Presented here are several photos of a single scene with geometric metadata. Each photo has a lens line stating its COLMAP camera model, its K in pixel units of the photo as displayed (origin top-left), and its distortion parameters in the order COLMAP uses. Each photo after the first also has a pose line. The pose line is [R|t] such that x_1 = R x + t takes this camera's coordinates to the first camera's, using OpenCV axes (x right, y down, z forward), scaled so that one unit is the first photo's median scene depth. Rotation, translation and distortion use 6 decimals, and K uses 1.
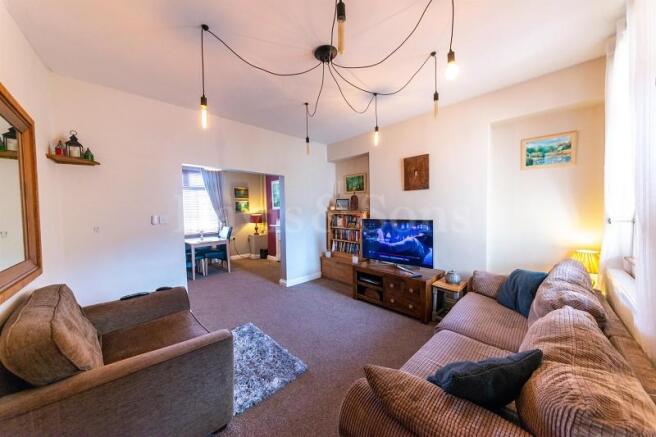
lens RADIAL K [[227.9, 0, 329.6], [0, 227.9, 221.7], [0, 0, 1]] dist [-0.003059, -0.000752]
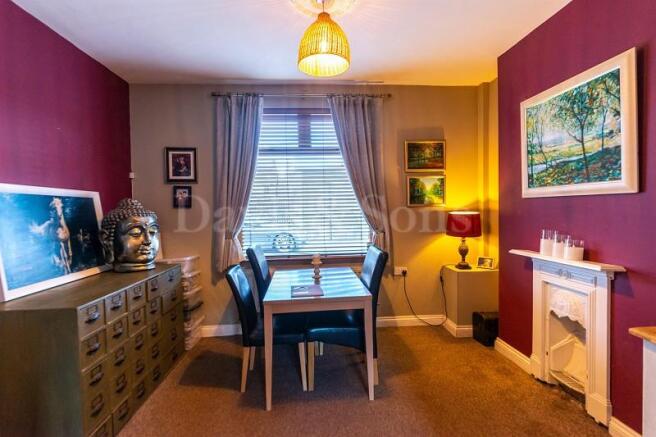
lens RADIAL K [[327.4, 0, 328.3], [0, 327.4, 218.9], [0, 0, 1]] dist [0.001649, 0.000040]
pose [[0.770049, 0.022754, -0.637579, -0.160583], [-0.022410, 0.999712, 0.008612, -0.020767], [0.637591, 0.007656, 0.770337, 0.474592]]
